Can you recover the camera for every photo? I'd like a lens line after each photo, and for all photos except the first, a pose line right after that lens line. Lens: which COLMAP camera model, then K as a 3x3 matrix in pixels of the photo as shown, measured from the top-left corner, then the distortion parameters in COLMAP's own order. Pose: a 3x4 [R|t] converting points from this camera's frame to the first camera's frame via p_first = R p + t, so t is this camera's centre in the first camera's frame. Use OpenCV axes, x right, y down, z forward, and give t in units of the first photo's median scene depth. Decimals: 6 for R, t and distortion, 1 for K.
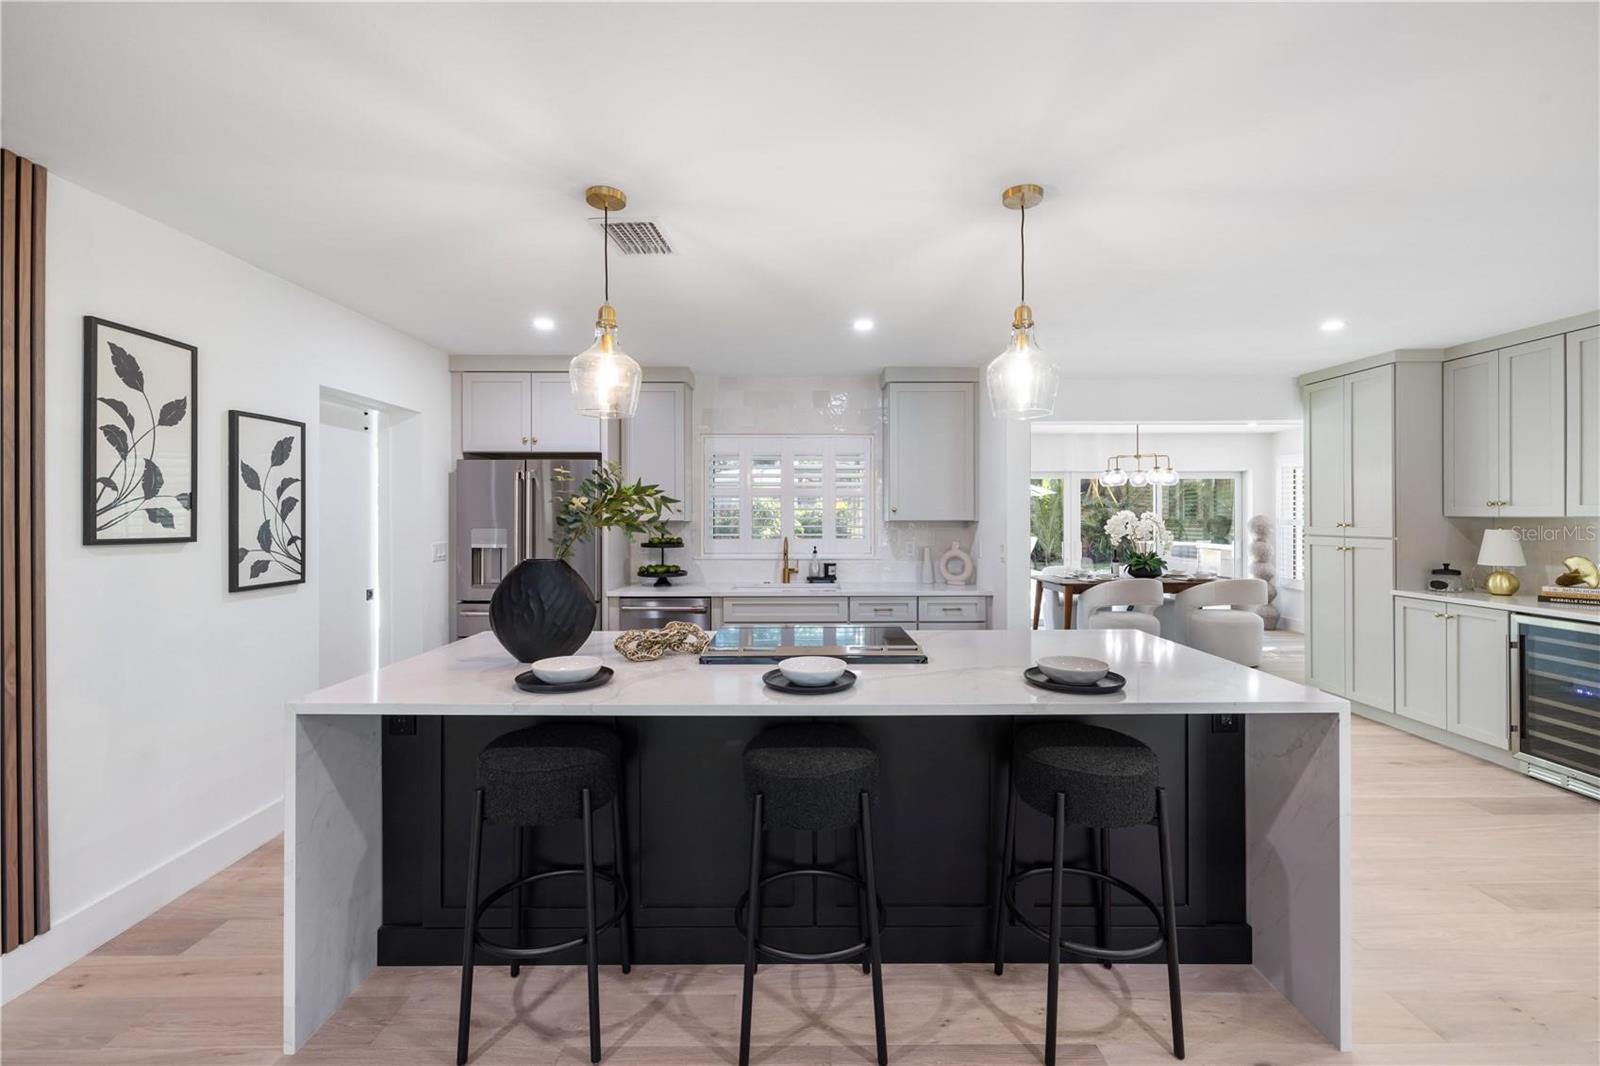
lens RADIAL K [[665.4, 0, 805.4], [0, 665.4, 522.9], [0, 0, 1]] dist [-0.003634, -0.000255]
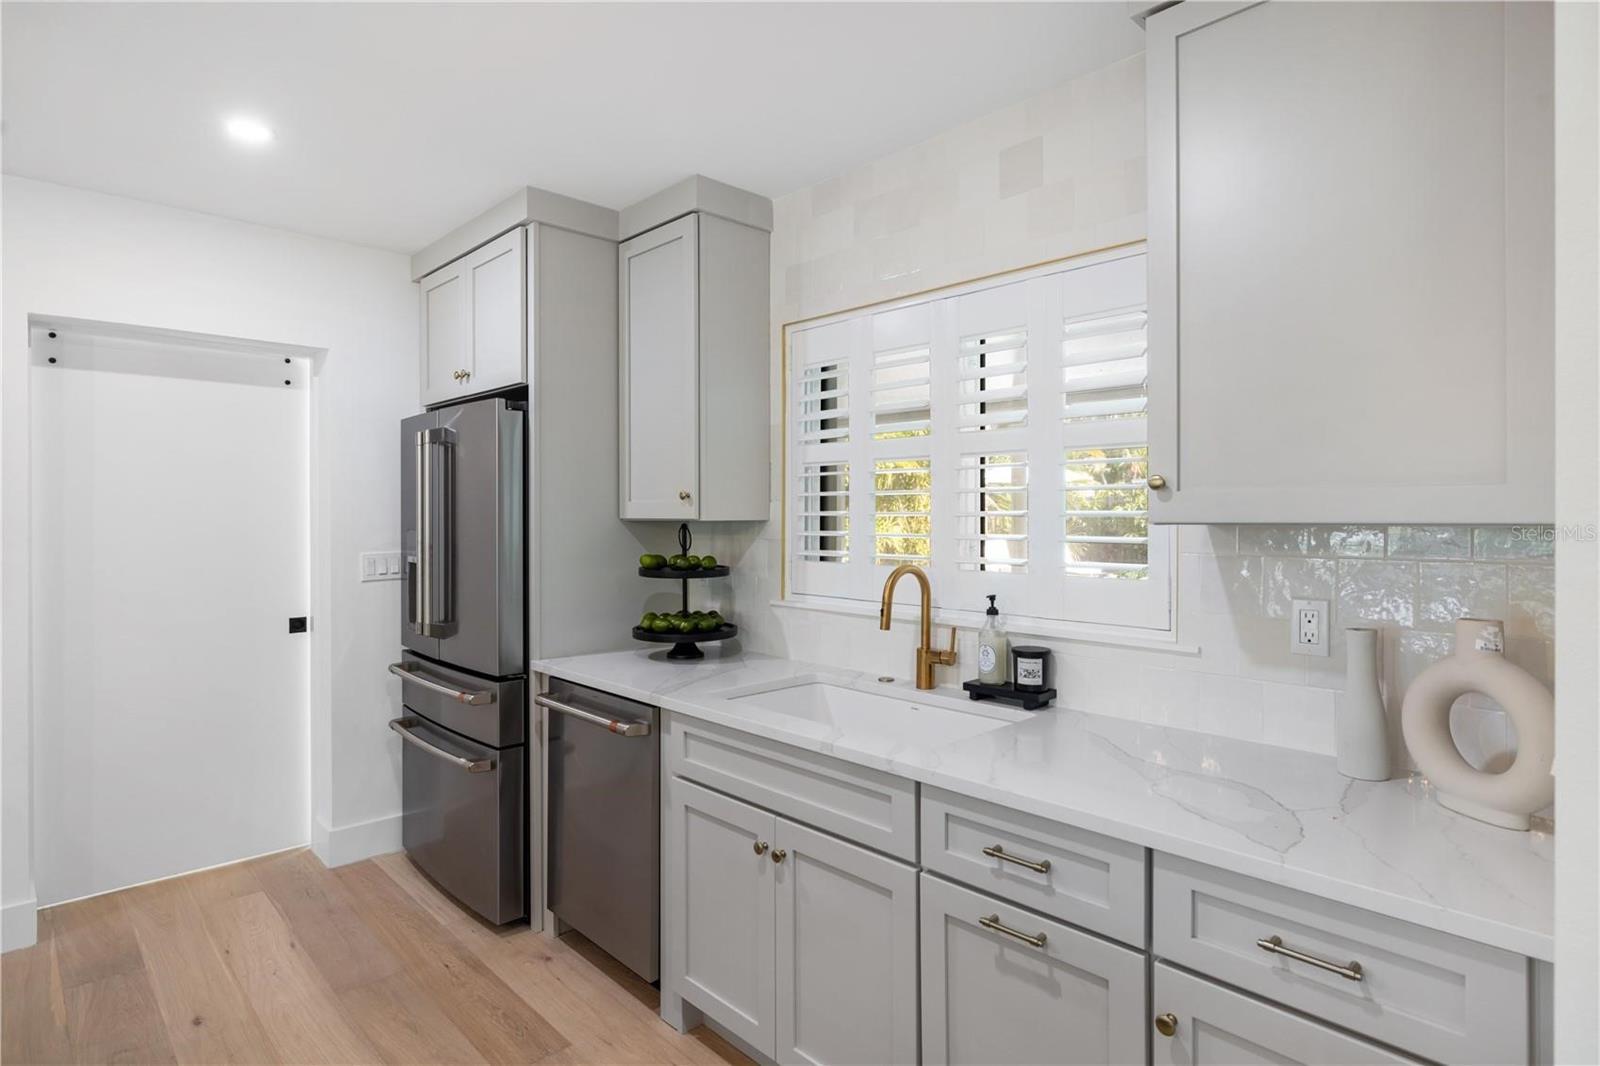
lens RADIAL K [[840.4, 0, 803.6], [0, 840.4, 523.9], [0, 0, 1]] dist [0.001678, 0.000614]
pose [[0.686128, 0.008579, -0.727430, 0.274153], [-0.006906, 0.999962, 0.005280, -0.003902], [0.727448, 0.001401, 0.686162, 0.649284]]
